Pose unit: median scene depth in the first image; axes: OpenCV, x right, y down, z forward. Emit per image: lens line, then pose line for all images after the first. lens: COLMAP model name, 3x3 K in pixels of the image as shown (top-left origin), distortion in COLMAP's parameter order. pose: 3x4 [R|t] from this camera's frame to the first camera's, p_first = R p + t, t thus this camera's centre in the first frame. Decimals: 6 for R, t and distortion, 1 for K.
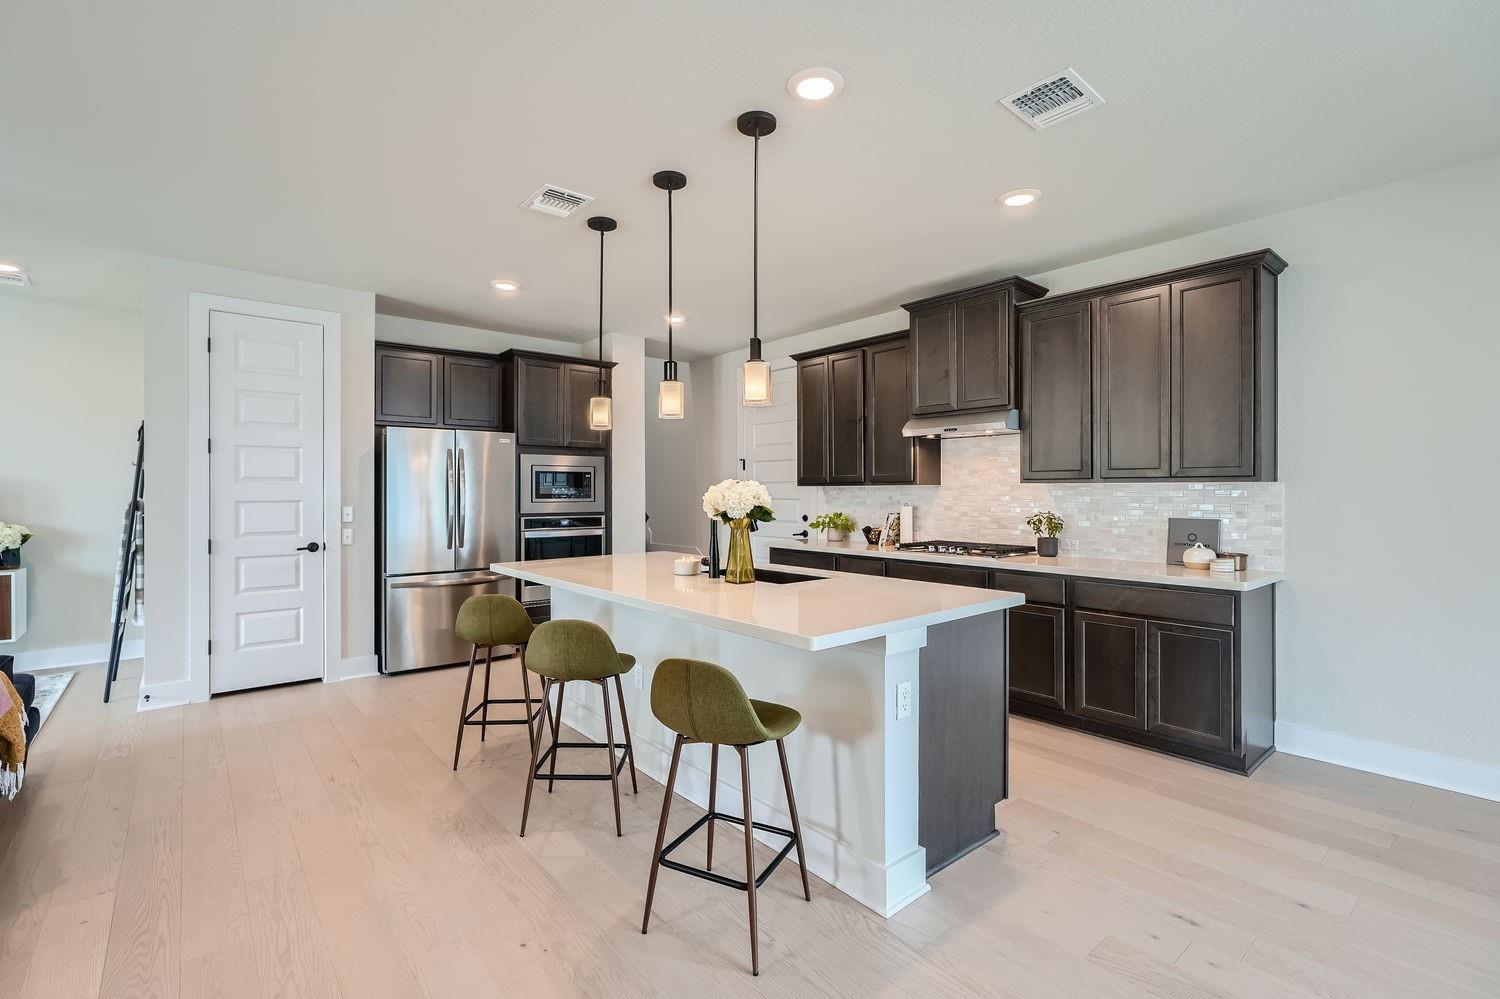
lens RADIAL K [[679.0, 0, 750.0], [0, 679.0, 497.0], [0, 0, 1]] dist [-0.003213, 0.001385]
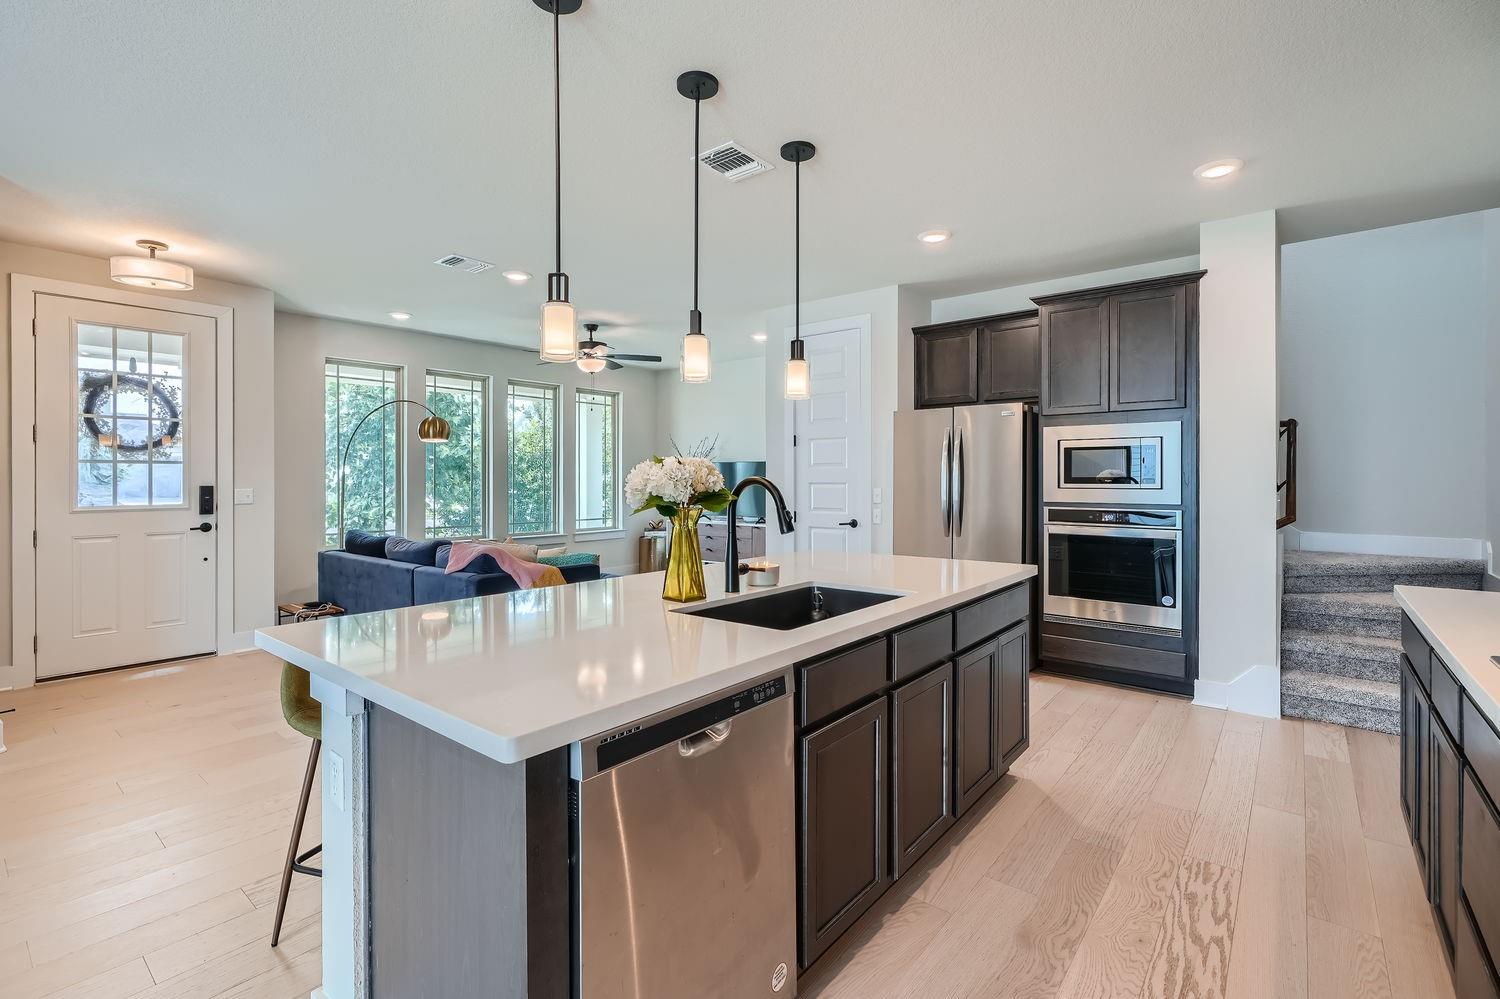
lens RADIAL K [[679.0, 0, 747.3], [0, 679.0, 484.4], [0, 0, 1]] dist [-0.003213, 0.001385]
pose [[0.191048, 0.010045, -0.981529, 0.433748], [-0.008033, 0.999930, 0.008670, -0.000462], [0.981548, 0.006228, 0.191115, 0.584567]]
